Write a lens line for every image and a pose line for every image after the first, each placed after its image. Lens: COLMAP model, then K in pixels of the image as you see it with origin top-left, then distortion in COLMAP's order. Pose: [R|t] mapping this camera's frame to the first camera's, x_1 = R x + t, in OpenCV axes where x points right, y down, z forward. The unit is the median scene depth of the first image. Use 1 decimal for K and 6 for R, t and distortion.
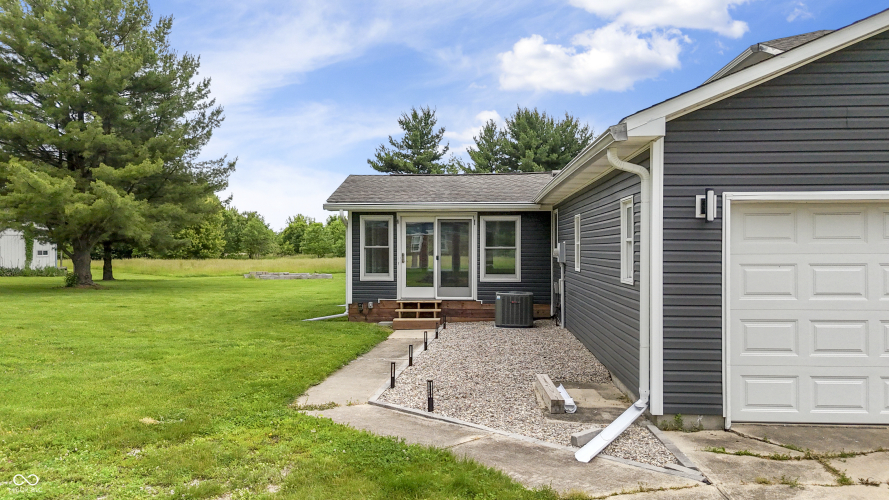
lens RADIAL K [[653.8, 0, 444.5], [0, 653.8, 250.0], [0, 0, 1]] dist [0.112502, -0.152205]
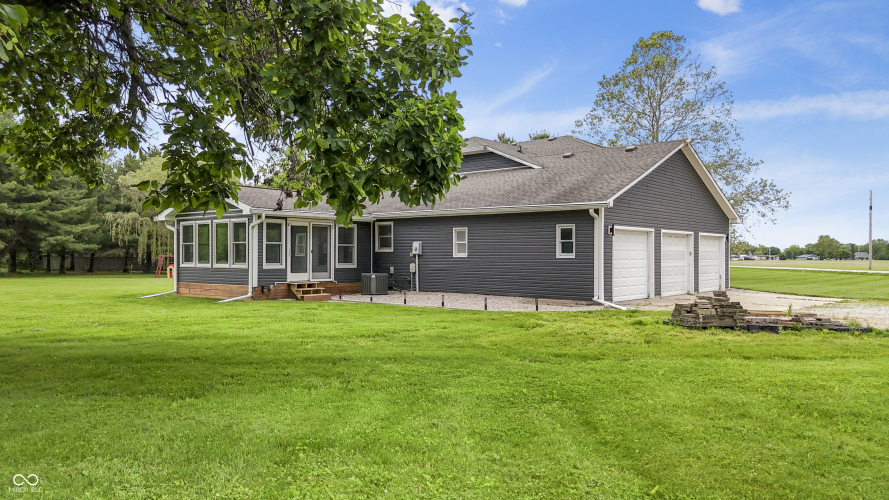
lens RADIAL K [[653.8, 0, 444.5], [0, 653.8, 250.0], [0, 0, 1]] dist [0.112502, -0.152205]
pose [[0.566617, 0.012031, 0.823893, -1.003339], [-0.000875, 0.999902, -0.014000, 0.027706], [-0.823981, 0.007211, 0.566572, -0.032866]]
